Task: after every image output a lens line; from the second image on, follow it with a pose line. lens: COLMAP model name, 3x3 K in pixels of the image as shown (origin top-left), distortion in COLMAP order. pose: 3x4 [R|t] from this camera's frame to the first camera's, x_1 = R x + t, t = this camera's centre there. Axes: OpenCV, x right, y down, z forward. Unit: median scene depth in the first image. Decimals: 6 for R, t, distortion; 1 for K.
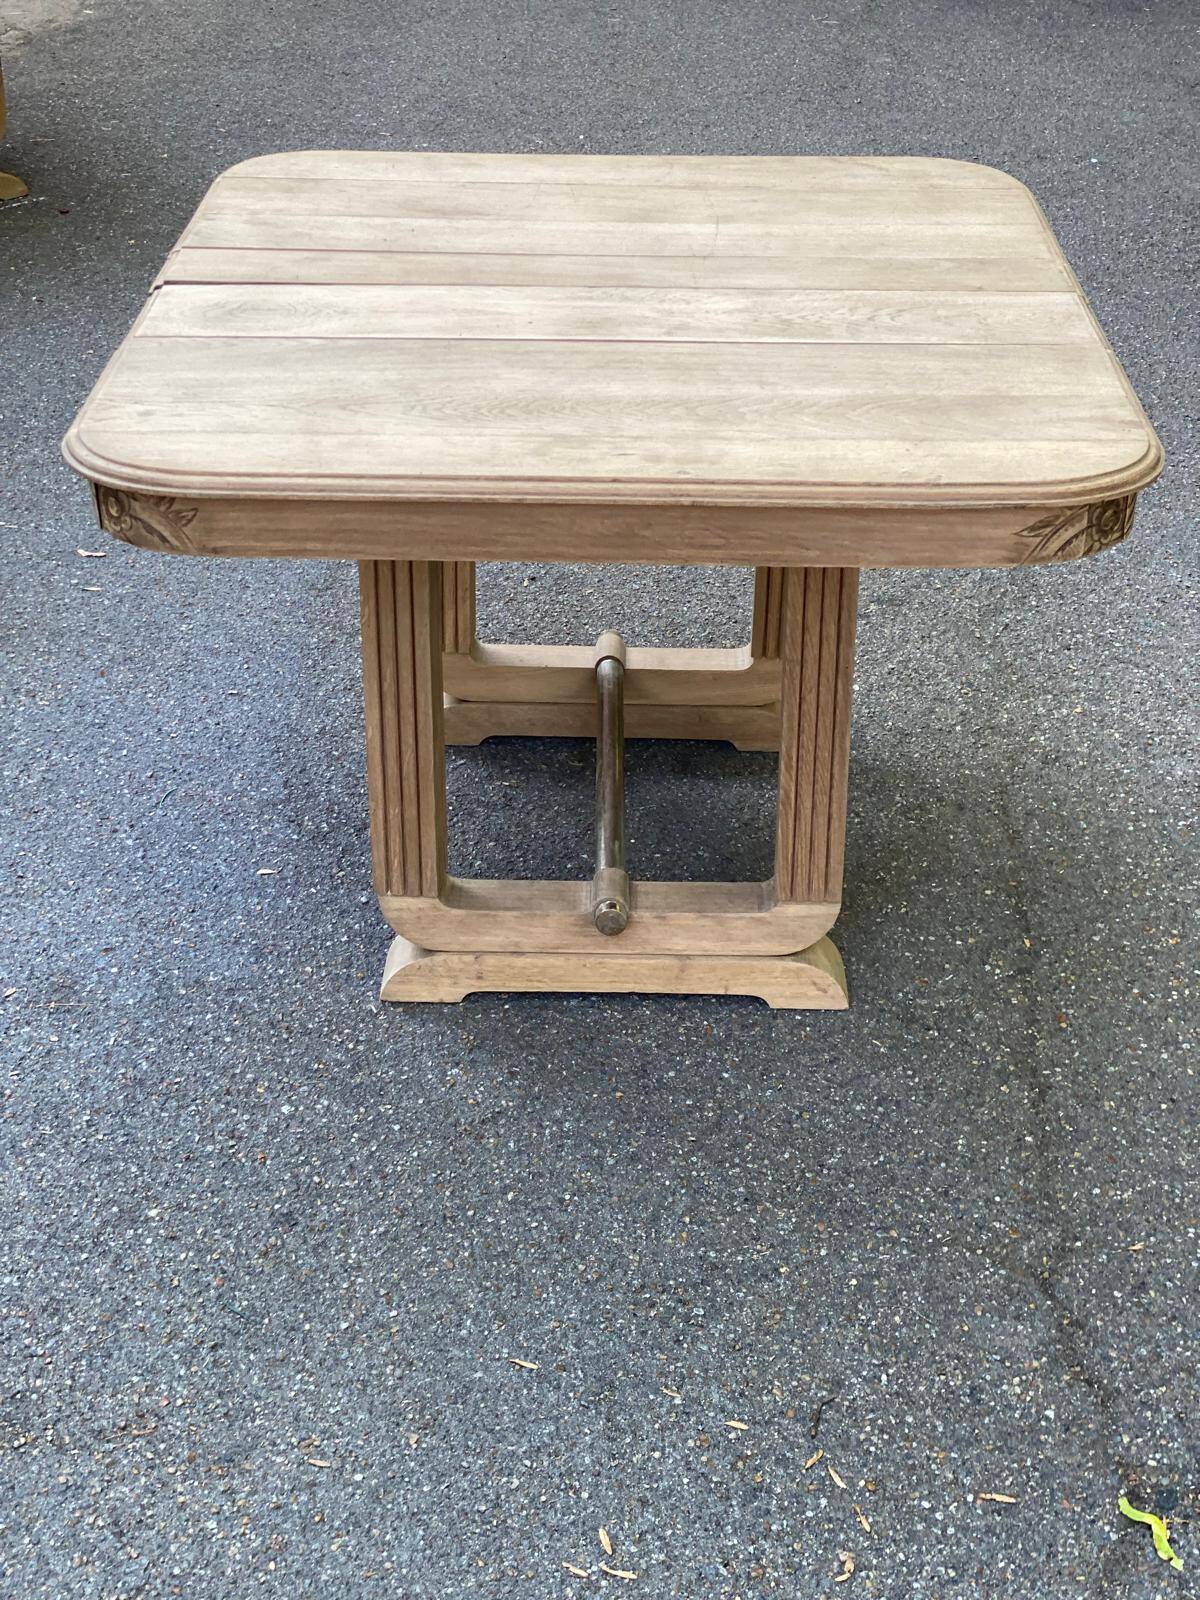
lens RADIAL K [[2353.5, 0, 670.3], [0, 2353.5, 844.5], [0, 0, 1]] dist [0.073923, 0.015824]
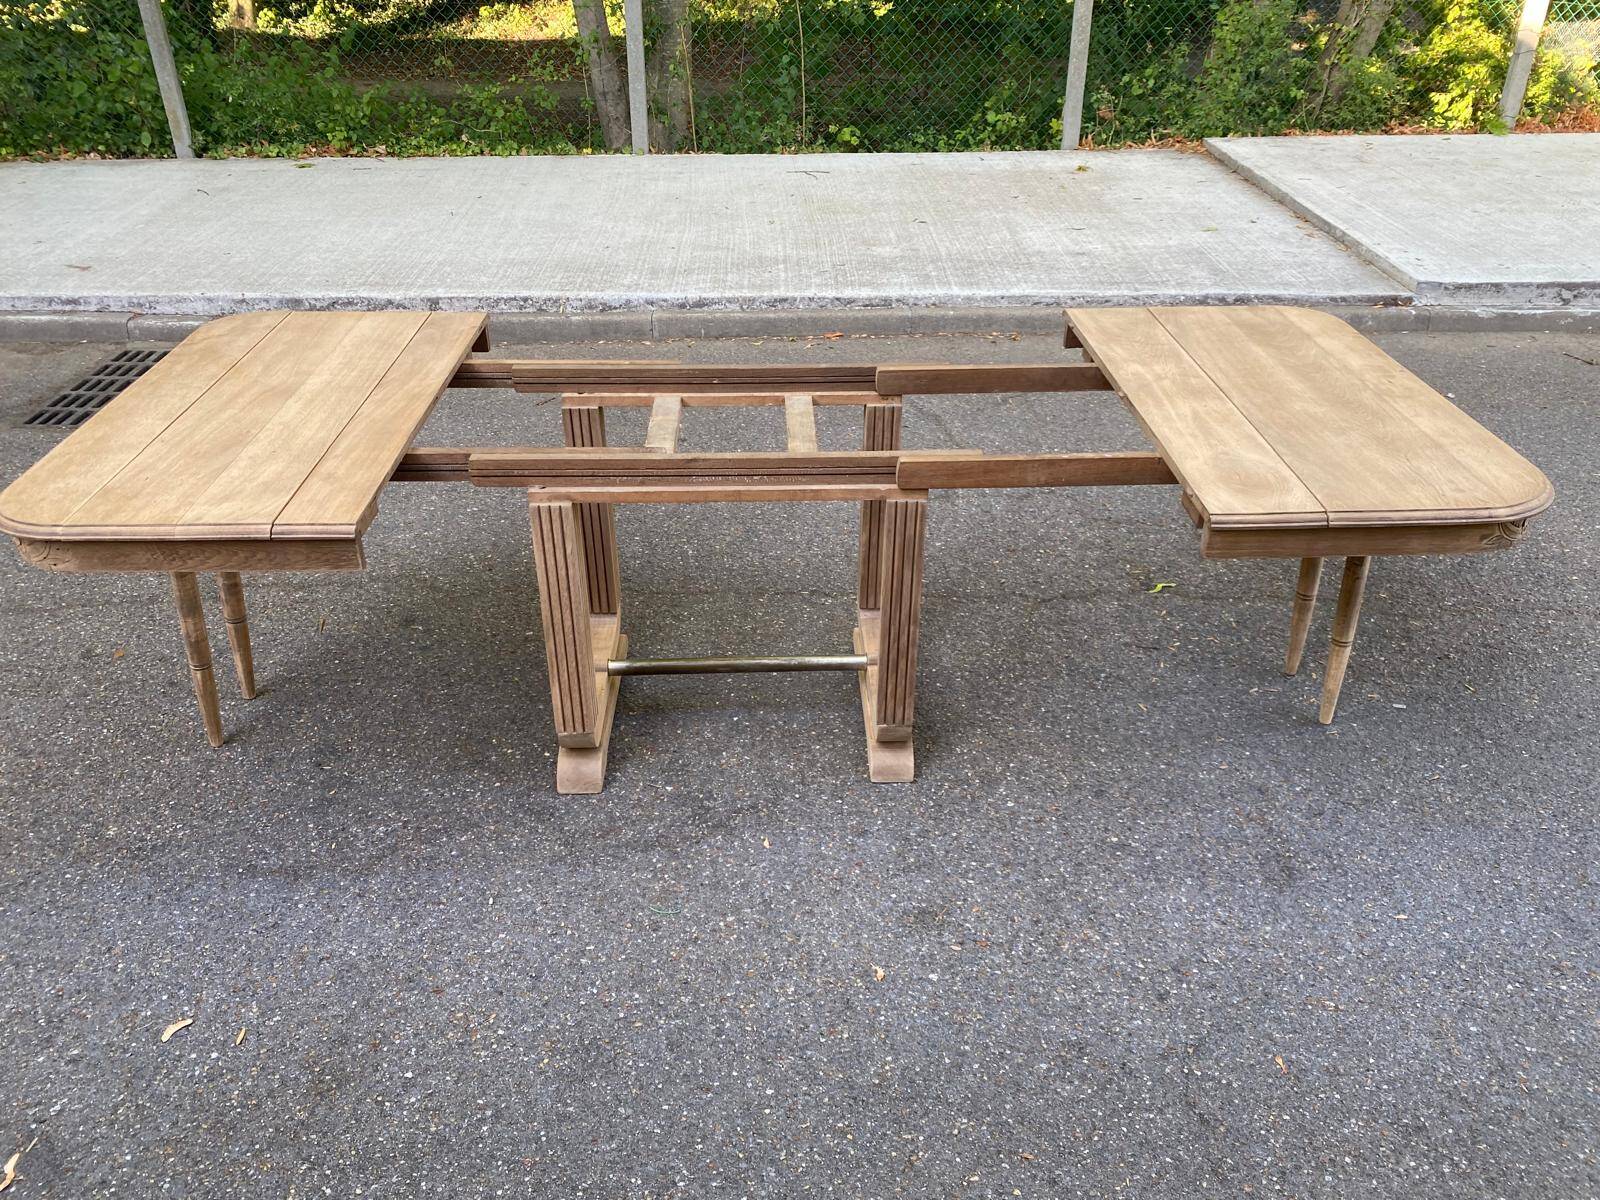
lens RADIAL K [[1218.1, 0, 794.2], [0, 1218.1, 599.6], [0, 0, 1]] dist [0.093765, -0.221943]
pose [[-0.059966, -0.521472, 0.851159, -0.822461], [0.504733, 0.719815, 0.476562, -0.504520], [-0.861190, 0.458185, 0.220039, 0.808640]]
